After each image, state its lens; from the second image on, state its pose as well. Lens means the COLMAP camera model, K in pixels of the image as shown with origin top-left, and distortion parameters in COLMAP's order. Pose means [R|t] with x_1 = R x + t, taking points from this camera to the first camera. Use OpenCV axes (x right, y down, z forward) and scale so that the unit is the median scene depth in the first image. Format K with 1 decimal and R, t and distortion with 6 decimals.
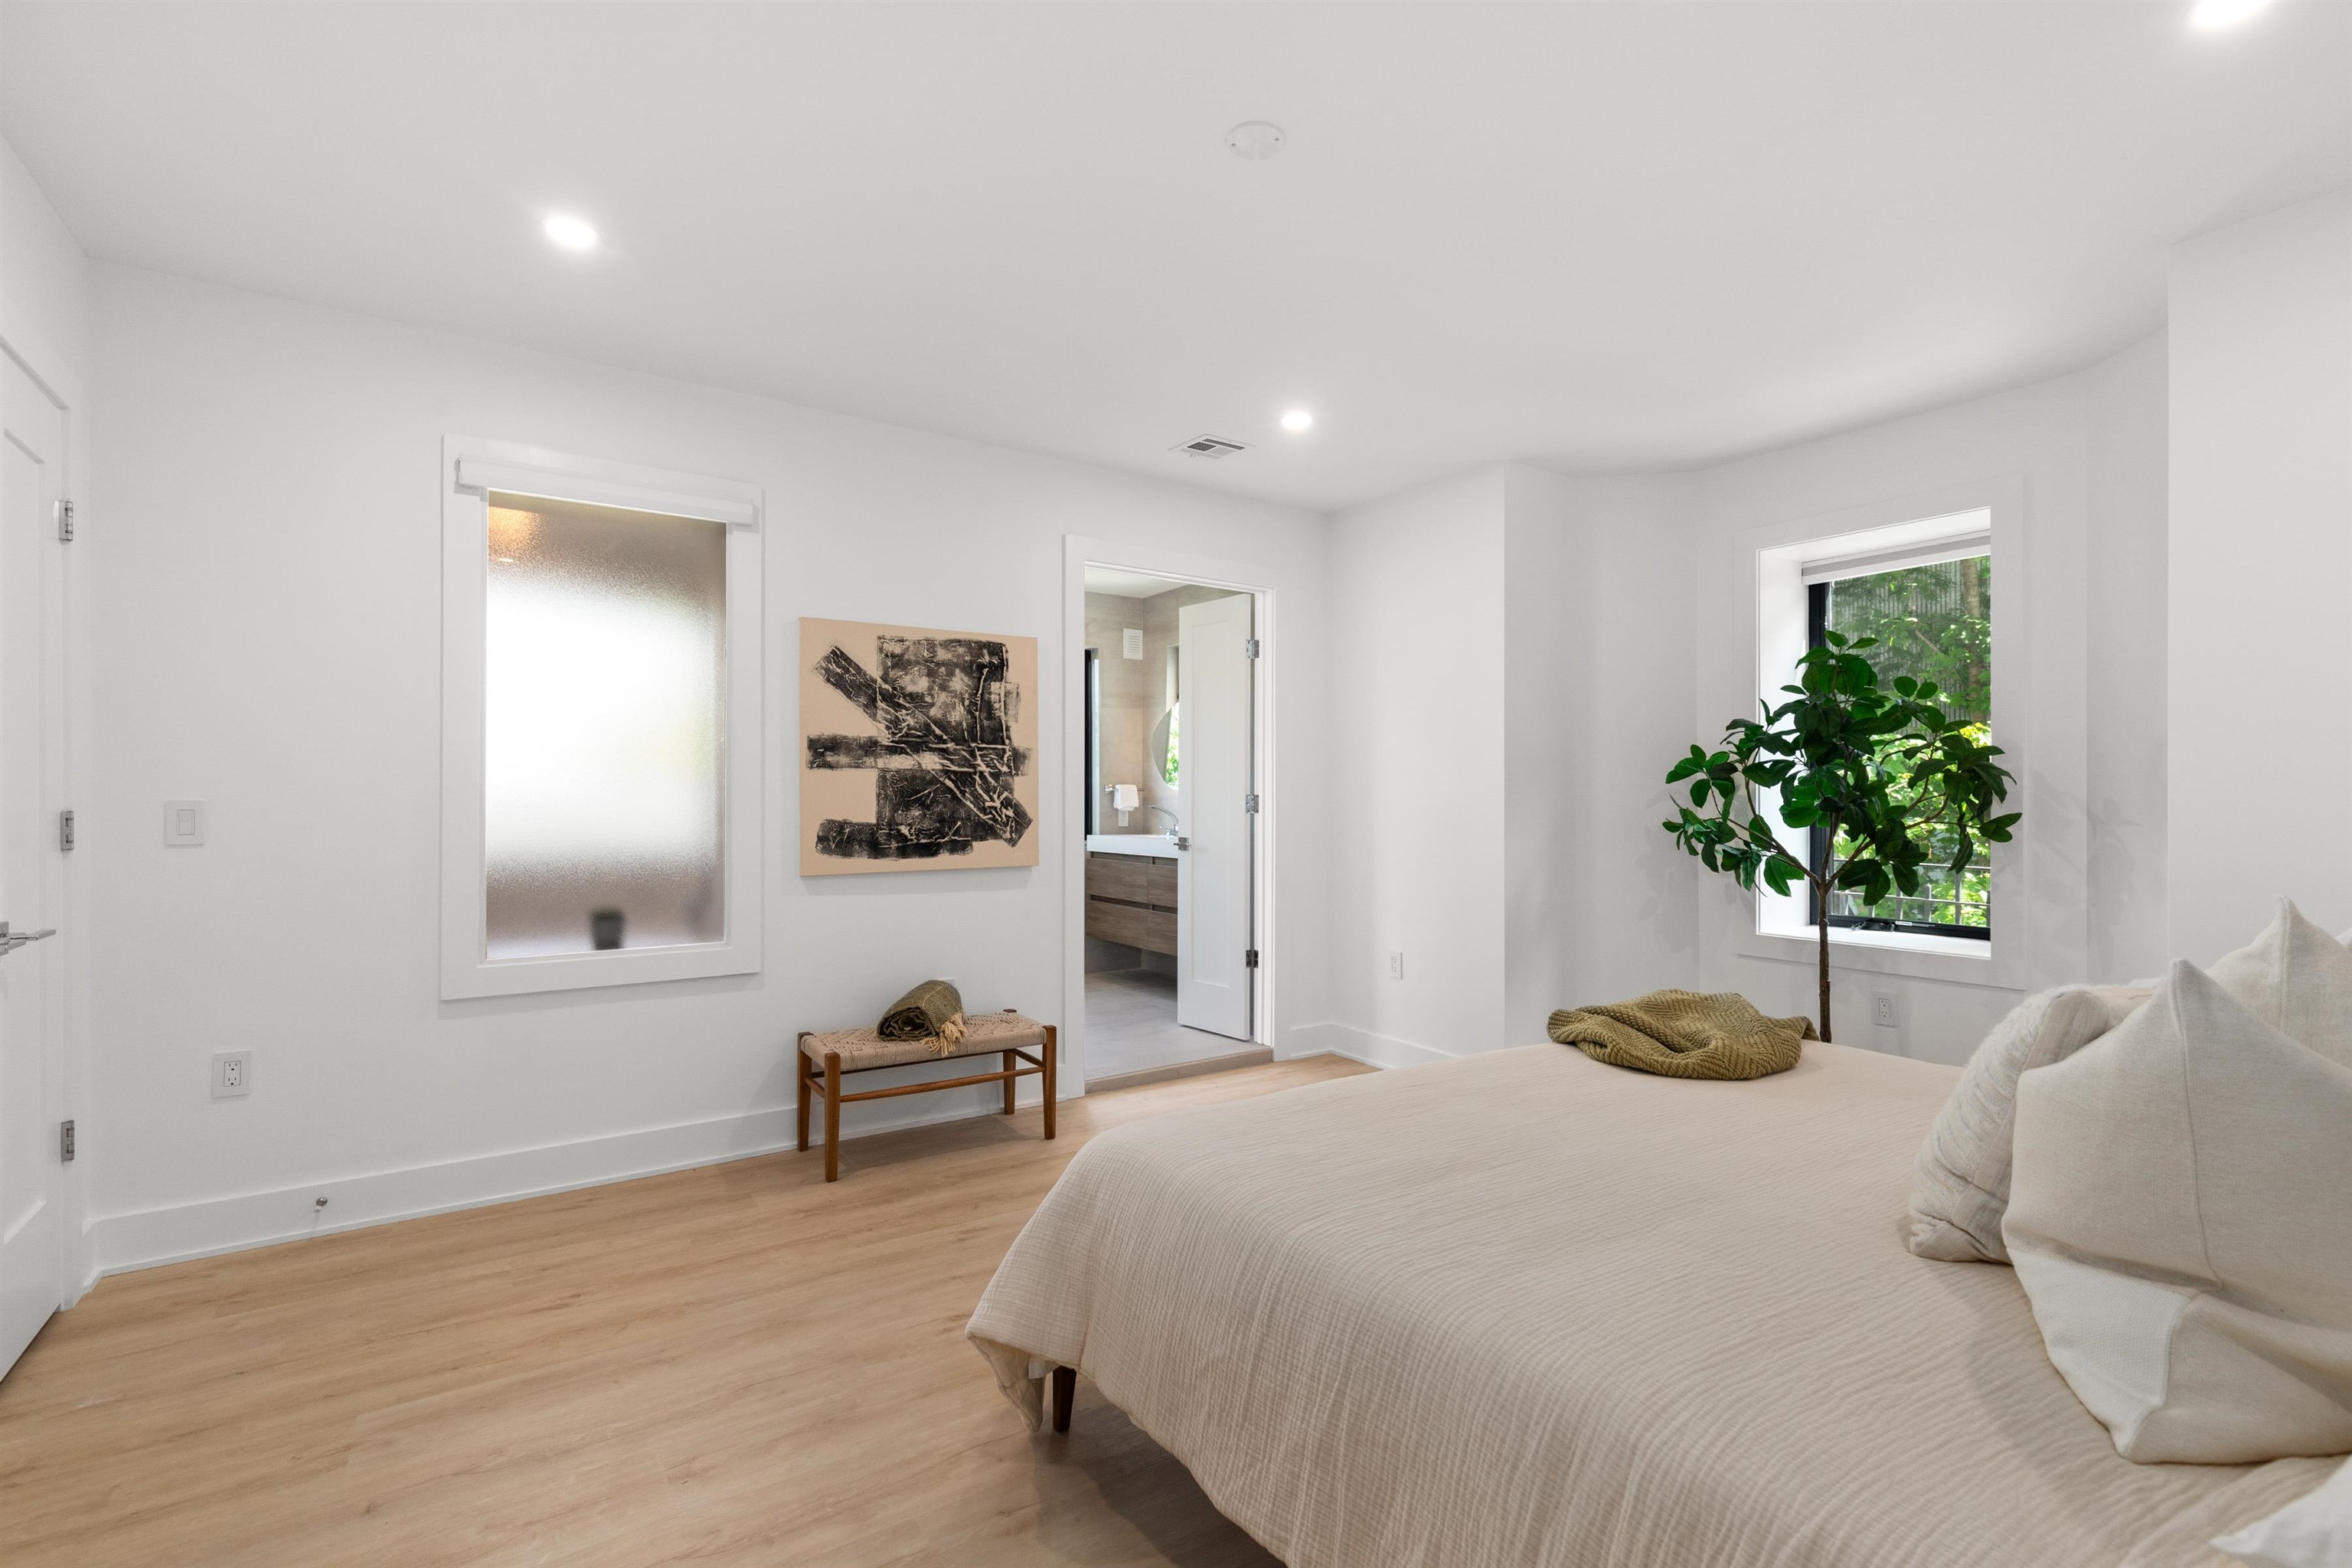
lens RADIAL K [[1056.4, 0, 1184.6], [0, 1056.4, 795.2], [0, 0, 1]] dist [0.006680, -0.000101]
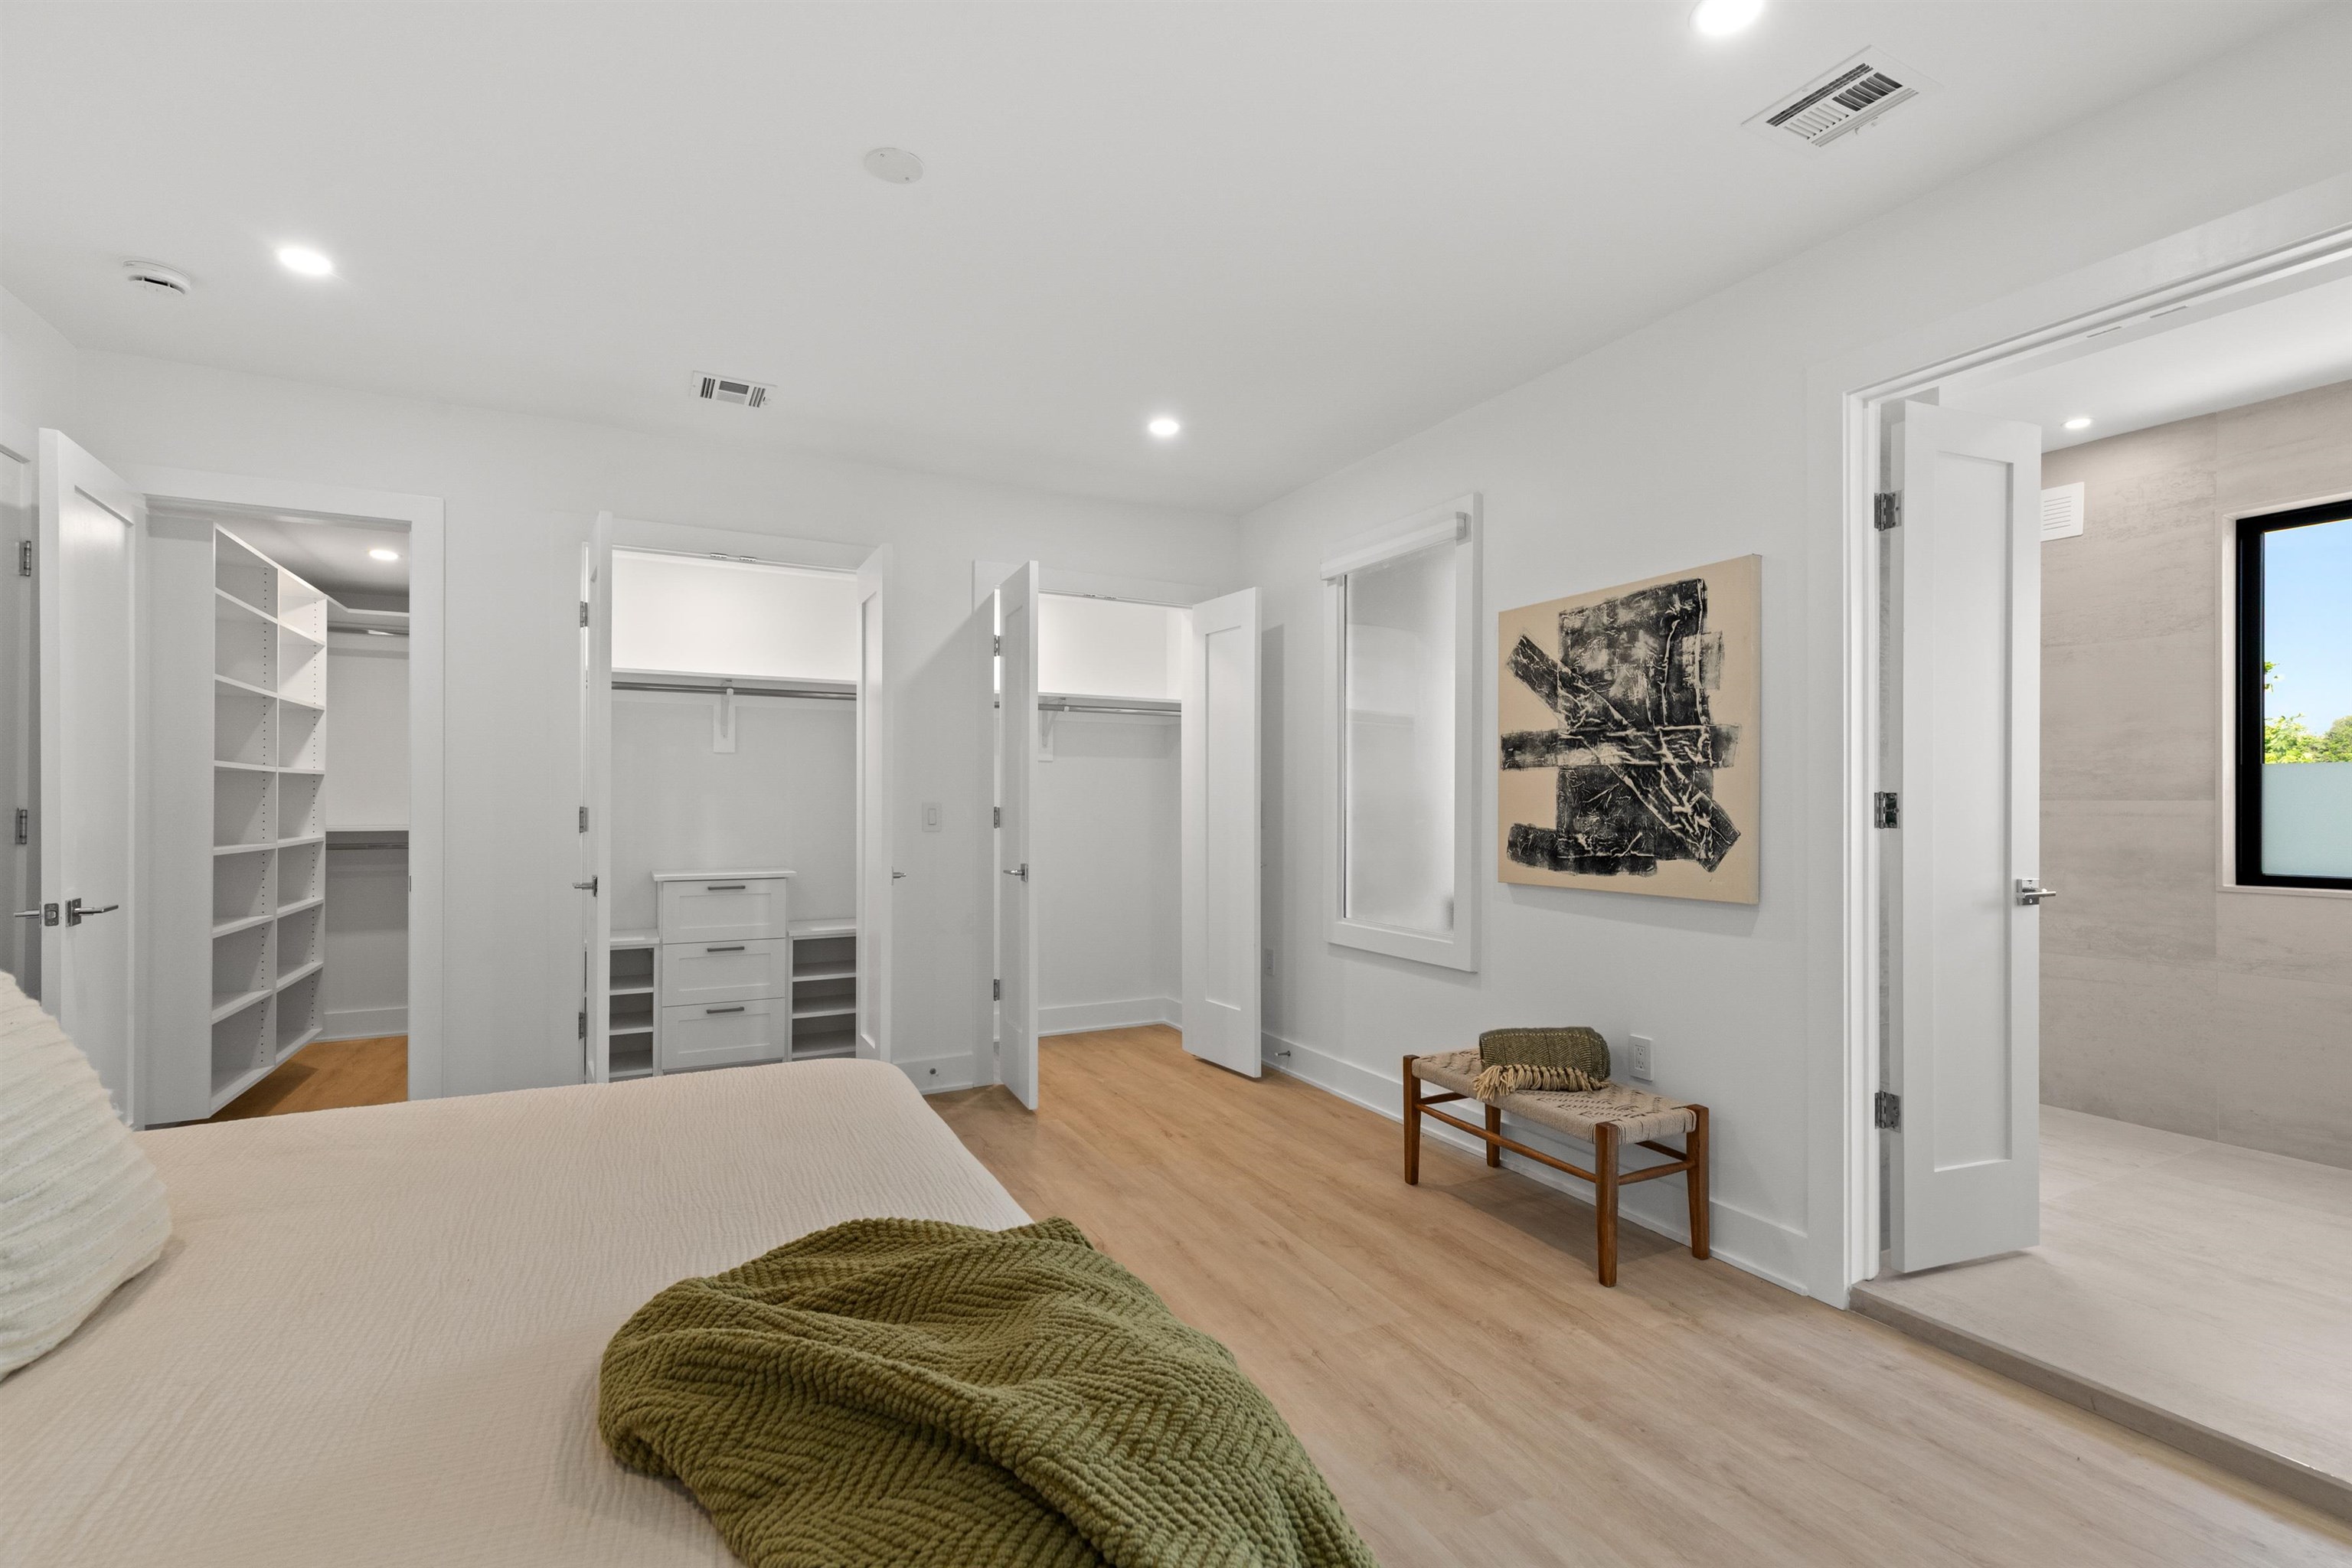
lens RADIAL K [[1056.4, 0, 1188.8], [0, 1056.4, 799.2], [0, 0, 1]] dist [0.006680, -0.000101]
pose [[-0.126219, -0.002847, -0.991998, 0.588587], [0.001079, 0.999995, -0.003007, 0.003748], [0.992002, -0.001450, -0.126216, 0.788330]]
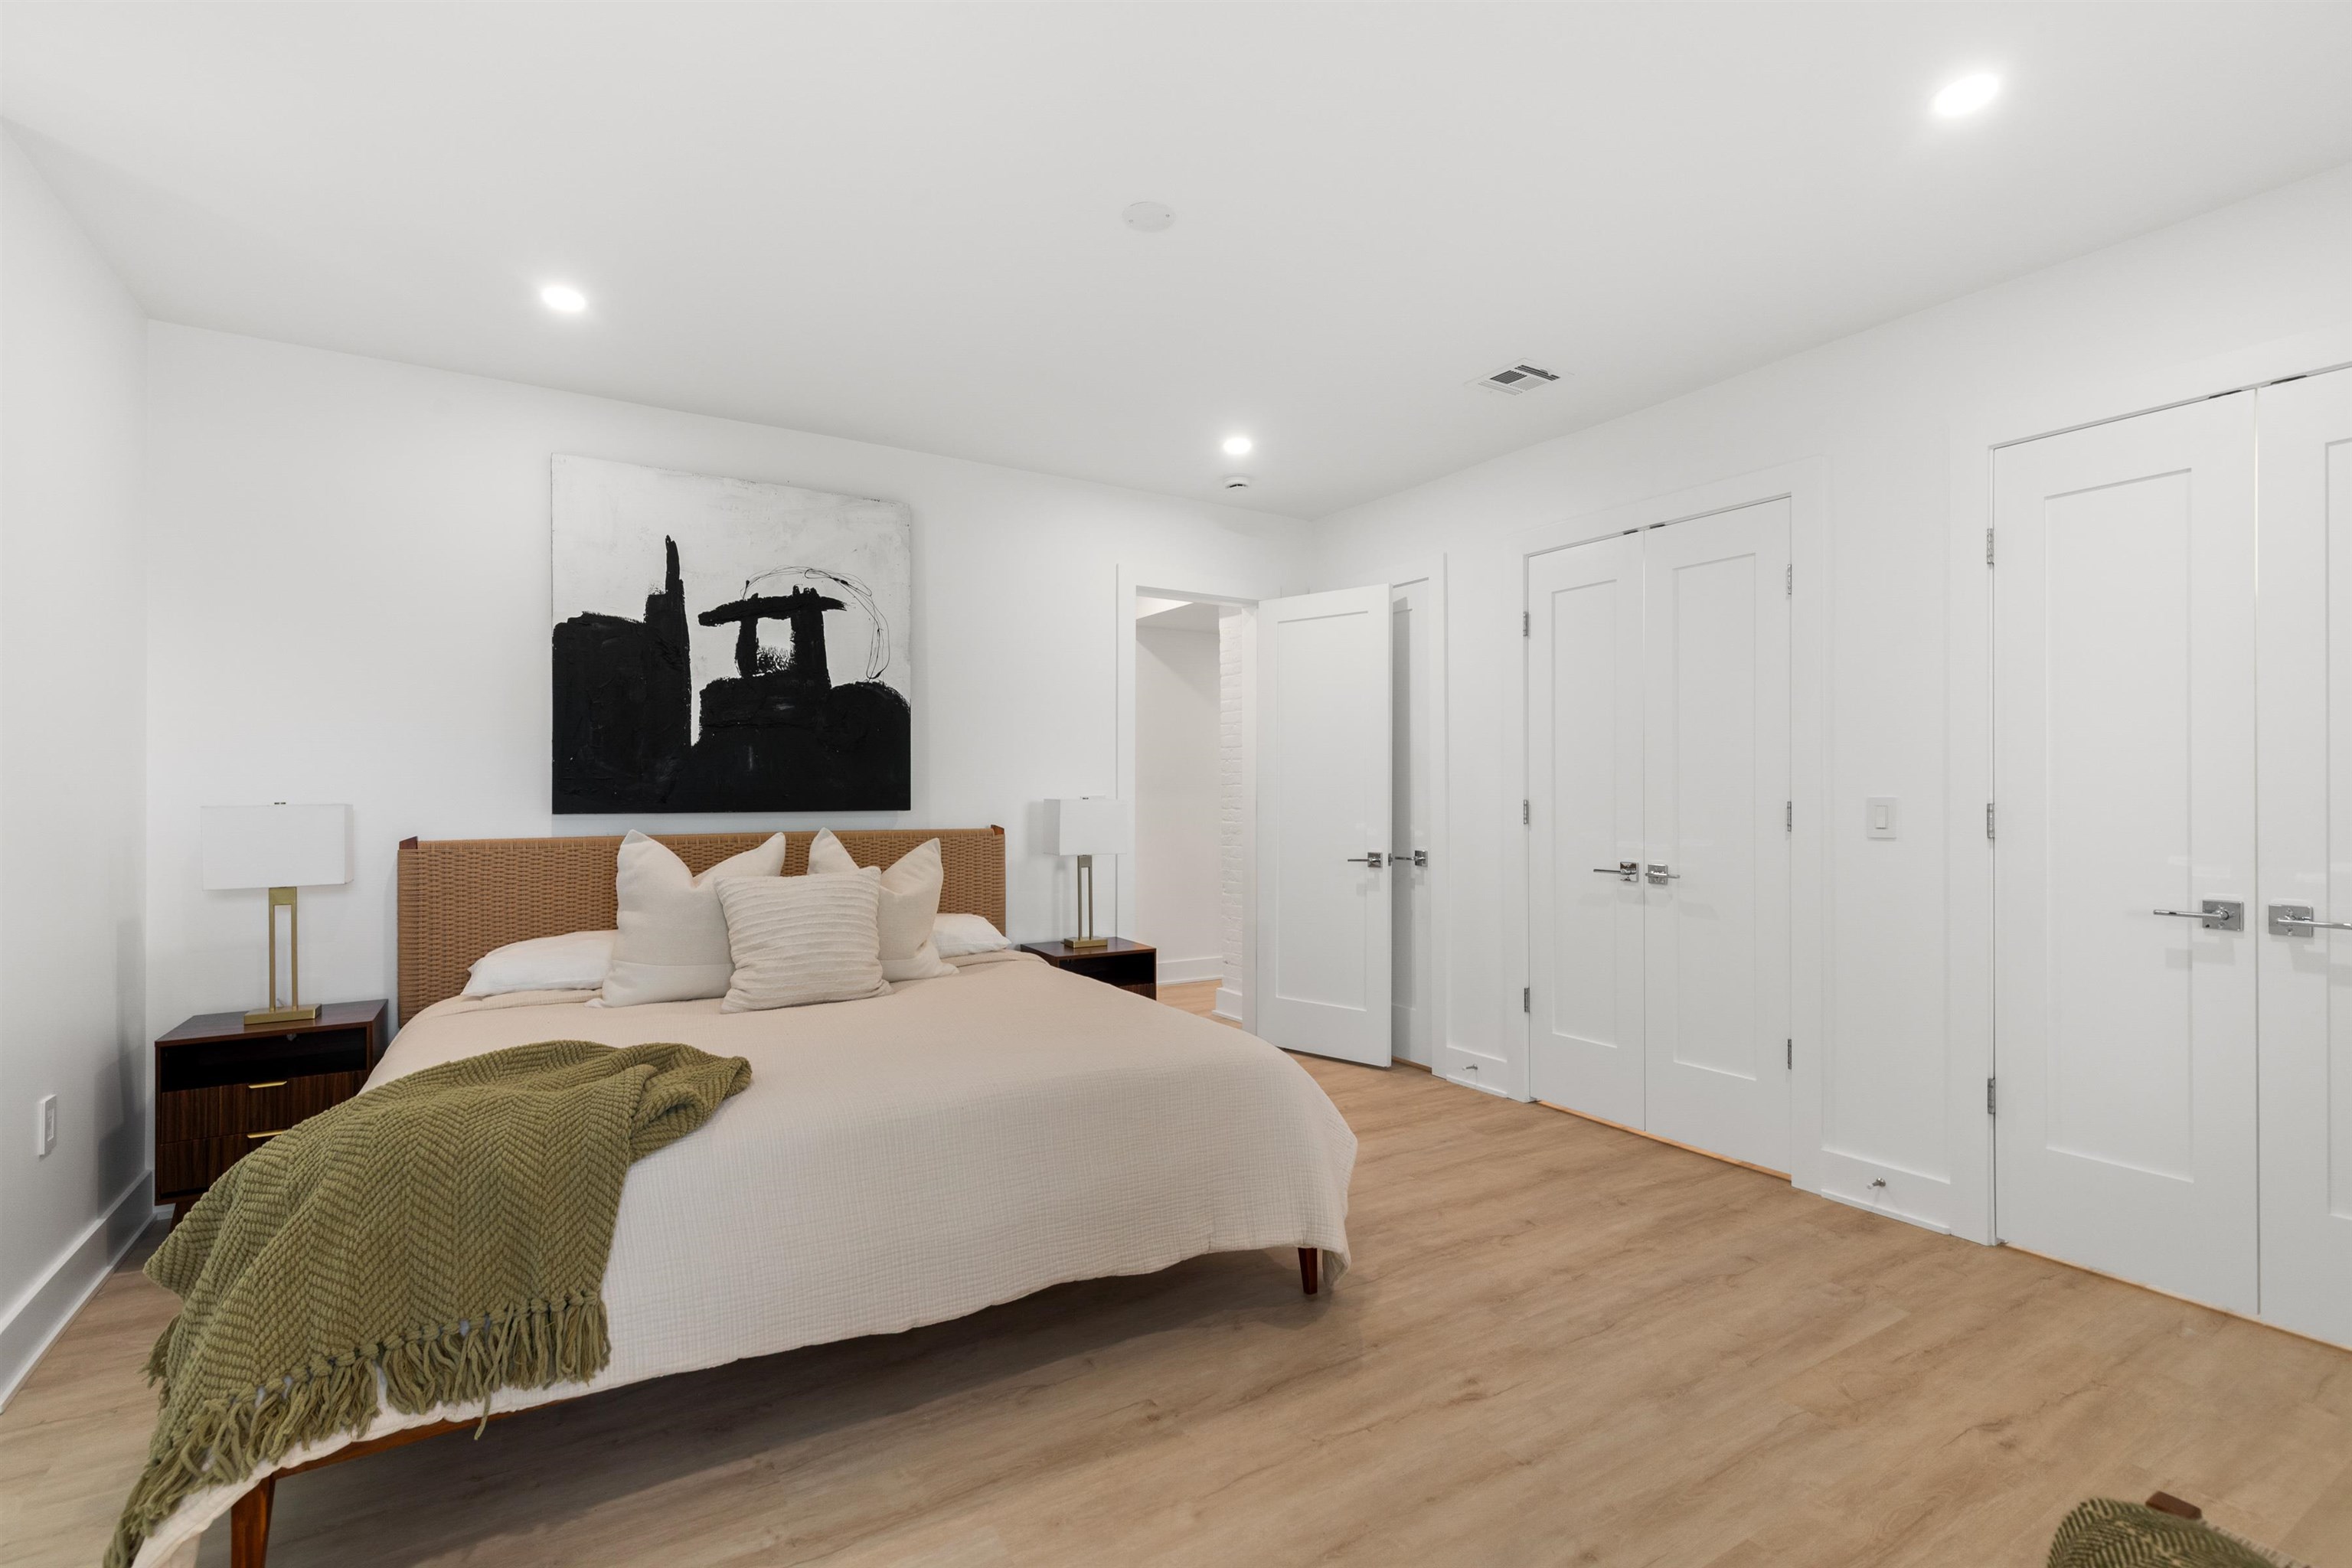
lens RADIAL K [[1056.4, 0, 1175.1], [0, 1056.4, 791.5], [0, 0, 1]] dist [0.006680, -0.000101]
pose [[-0.998349, 0.000330, 0.057431, -0.014646], [-0.000172, 0.999962, -0.008739, 0.006965], [-0.057432, -0.008734, -0.998311, 1.187378]]
